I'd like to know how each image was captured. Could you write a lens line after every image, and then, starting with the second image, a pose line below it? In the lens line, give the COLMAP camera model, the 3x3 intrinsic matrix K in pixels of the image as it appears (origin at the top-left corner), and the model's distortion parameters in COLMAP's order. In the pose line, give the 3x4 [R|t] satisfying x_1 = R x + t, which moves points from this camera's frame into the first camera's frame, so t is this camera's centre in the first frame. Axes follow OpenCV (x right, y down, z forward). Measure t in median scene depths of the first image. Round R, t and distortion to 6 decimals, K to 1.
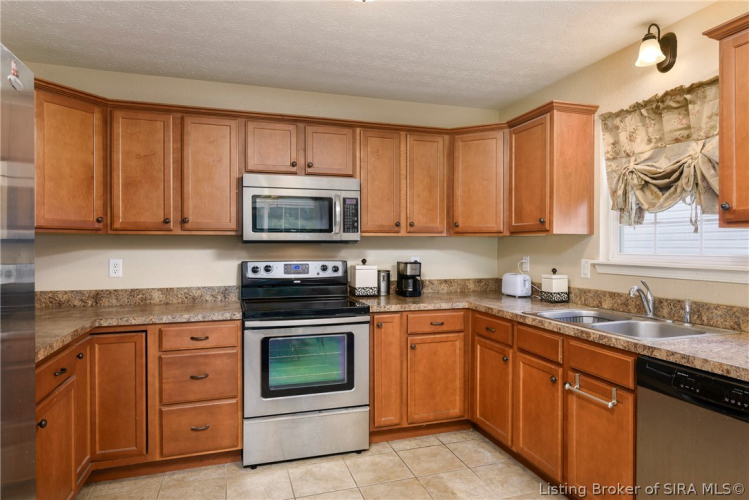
lens RADIAL K [[462.6, 0, 374.4], [0, 462.6, 249.7], [0, 0, 1]] dist [-0.004541, 0.000210]
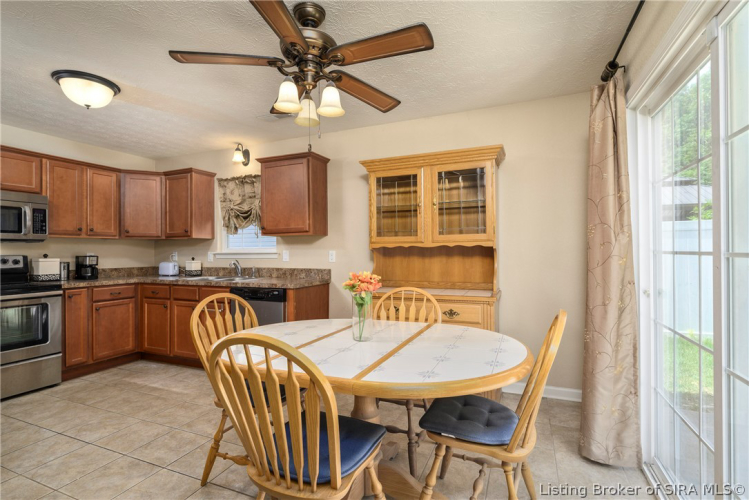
lens RADIAL K [[360.1, 0, 380.7], [0, 360.1, 249.9], [0, 0, 1]] dist [0.000768, -0.000591]
pose [[0.650016, 0.000079, 0.759921, -0.215580], [0.014823, 0.999808, -0.012783, 0.041796], [-0.759776, 0.019573, 0.649890, -0.500111]]
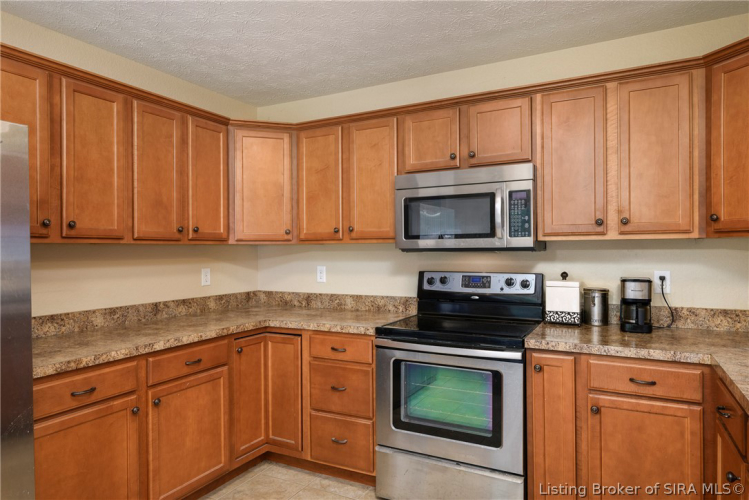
lens RADIAL K [[462.6, 0, 373.7], [0, 462.6, 254.0], [0, 0, 1]] dist [-0.004541, 0.000210]
pose [[0.700894, 0.000966, -0.713265, 0.330198], [0.000675, 0.999998, 0.002018, -0.011348], [0.713265, -0.001896, 0.700892, 0.323407]]
